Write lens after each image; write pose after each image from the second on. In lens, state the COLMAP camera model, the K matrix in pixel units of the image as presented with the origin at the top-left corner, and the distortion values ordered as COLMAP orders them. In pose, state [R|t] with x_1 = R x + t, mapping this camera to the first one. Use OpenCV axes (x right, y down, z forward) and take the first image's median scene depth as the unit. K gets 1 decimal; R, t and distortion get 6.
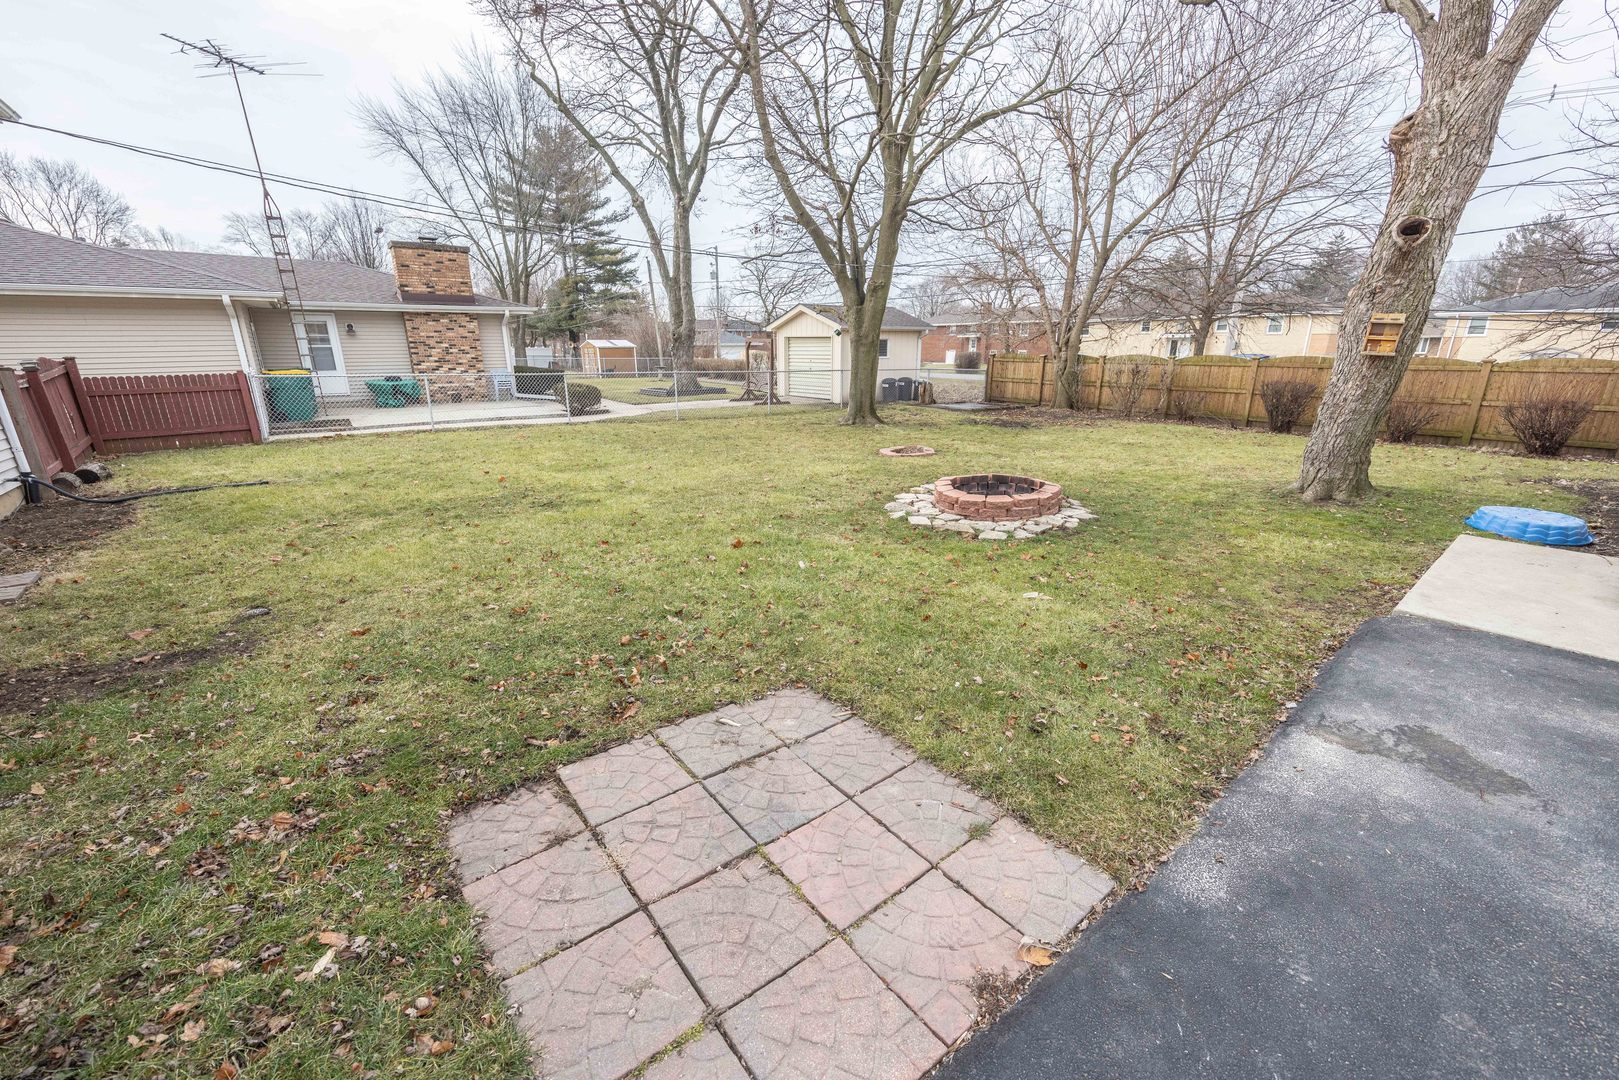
lens RADIAL K [[644.4, 0, 809.5], [0, 644.4, 540.0], [0, 0, 1]] dist [-0.002844, -0.000150]
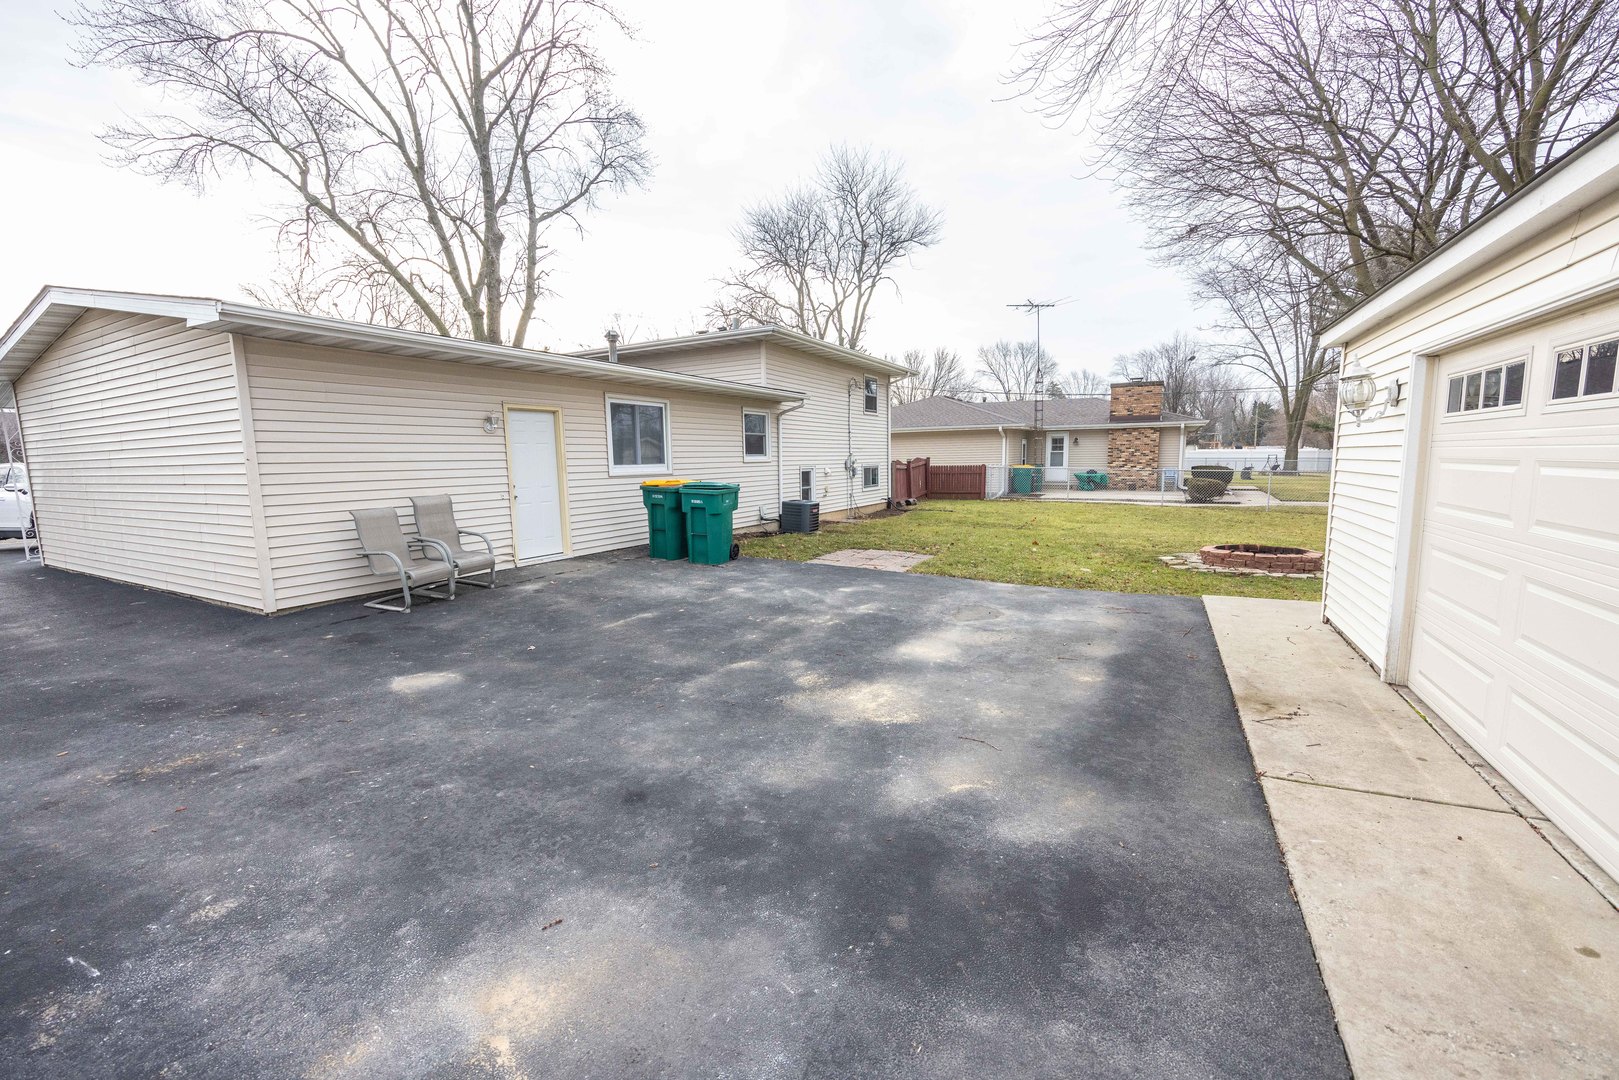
lens RADIAL K [[644.4, 0, 809.5], [0, 644.4, 540.0], [0, 0, 1]] dist [-0.002844, -0.000150]
pose [[0.401233, 0.112635, -0.909024, 0.469196], [-0.251587, 0.967794, 0.008870, 0.053511], [0.880747, 0.225139, 0.416649, -0.166059]]
